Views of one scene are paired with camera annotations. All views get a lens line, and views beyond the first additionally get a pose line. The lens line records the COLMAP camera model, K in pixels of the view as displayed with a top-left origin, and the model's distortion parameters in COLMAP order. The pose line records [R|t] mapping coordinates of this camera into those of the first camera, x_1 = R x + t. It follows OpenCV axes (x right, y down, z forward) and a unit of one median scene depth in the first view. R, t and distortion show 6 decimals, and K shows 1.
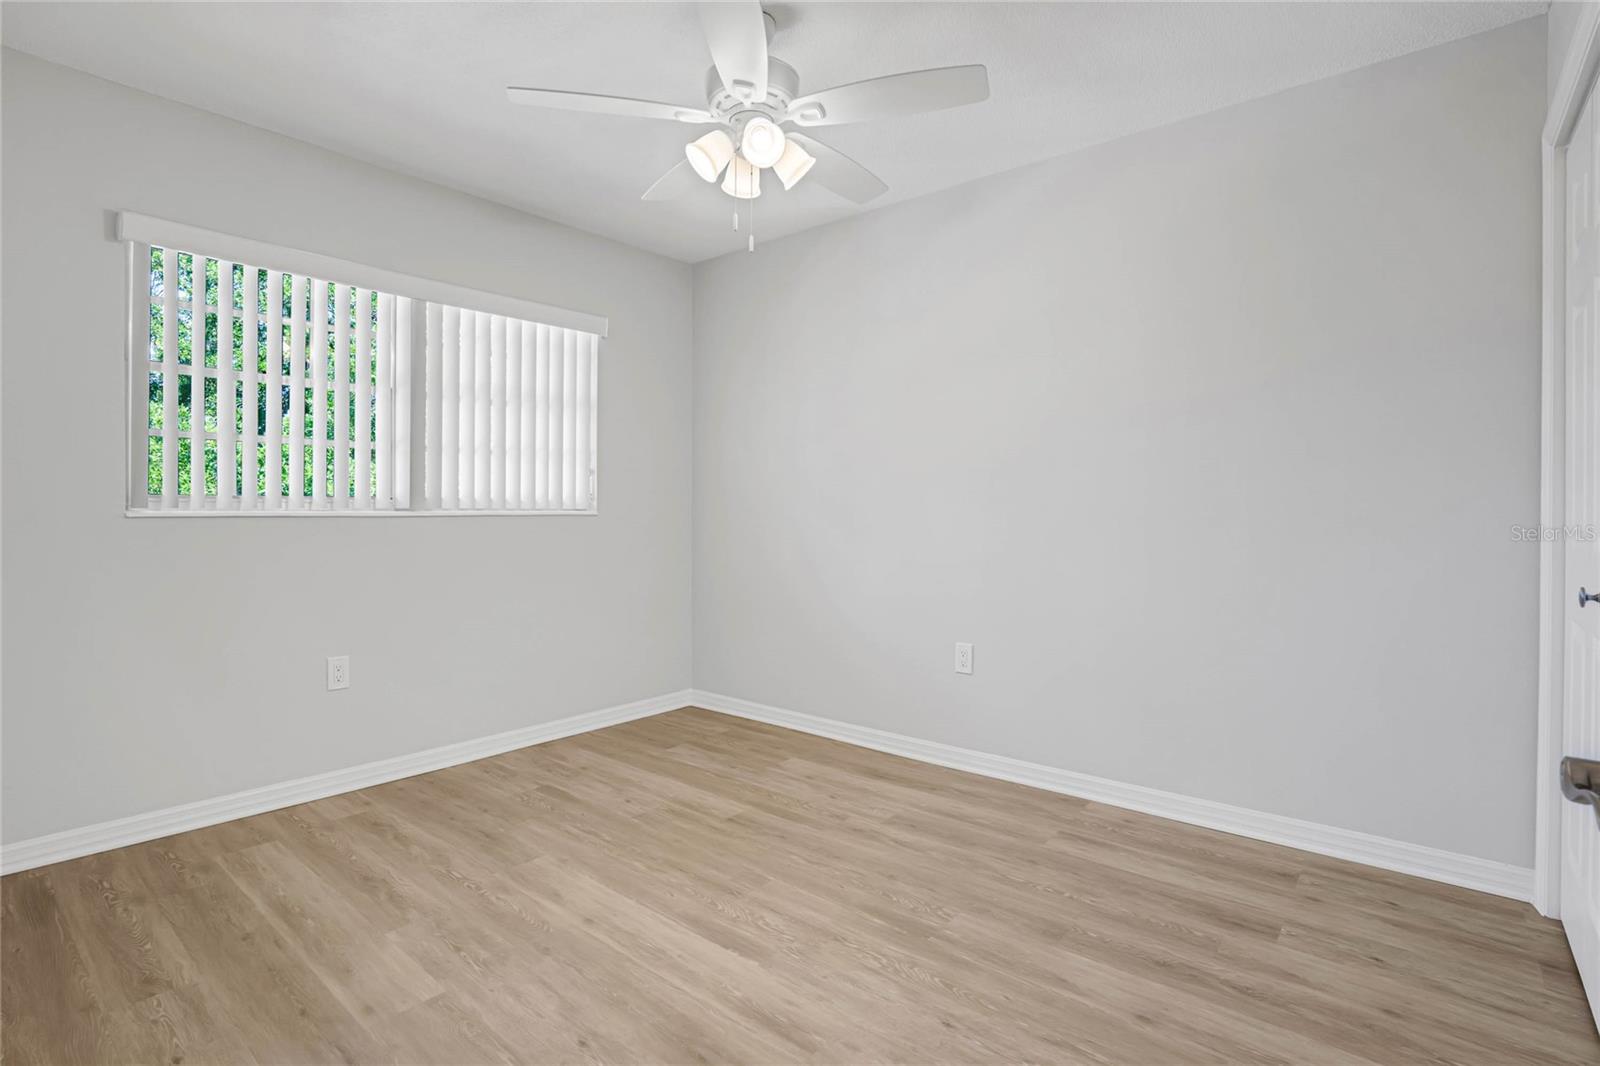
lens RADIAL K [[773.3, 0, 804.2], [0, 773.3, 536.2], [0, 0, 1]] dist [-0.052615, 0.012286]
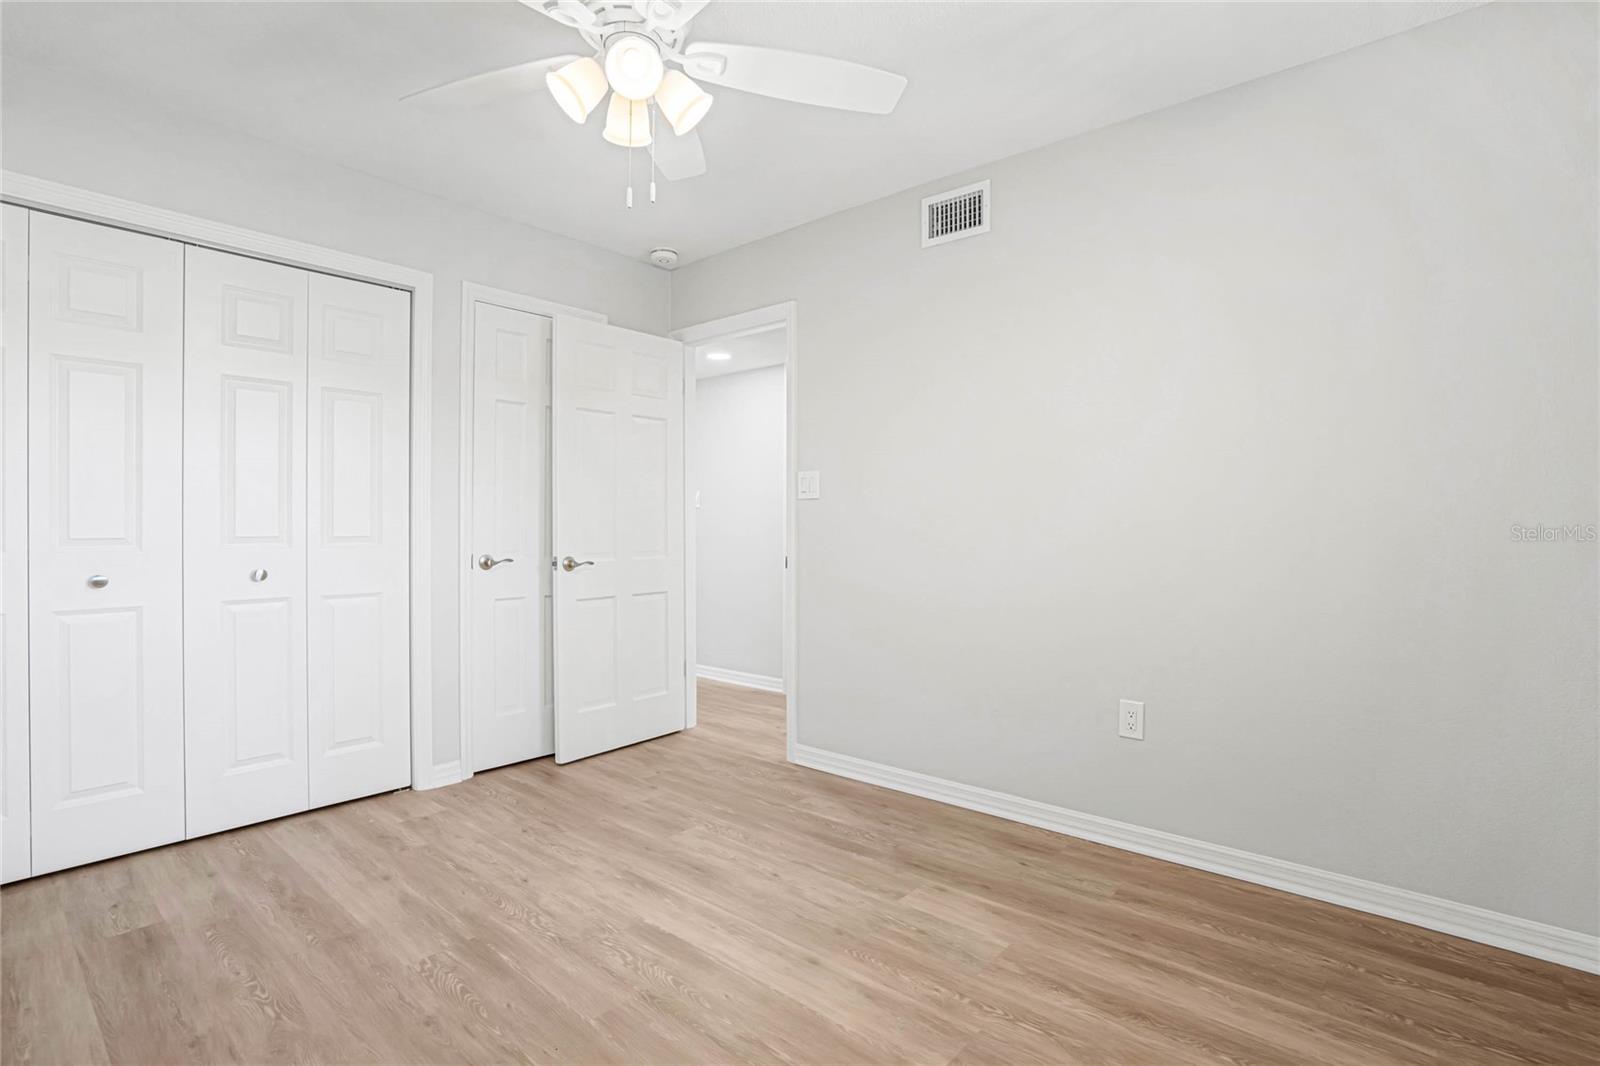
lens RADIAL K [[773.3, 0, 804.2], [0, 773.3, 536.2], [0, 0, 1]] dist [-0.052615, 0.012286]
pose [[-0.999800, -0.006623, 0.018845, -0.299627], [-0.005776, 0.998986, 0.044657, -0.058342], [-0.019122, 0.044539, -0.998825, 1.996425]]
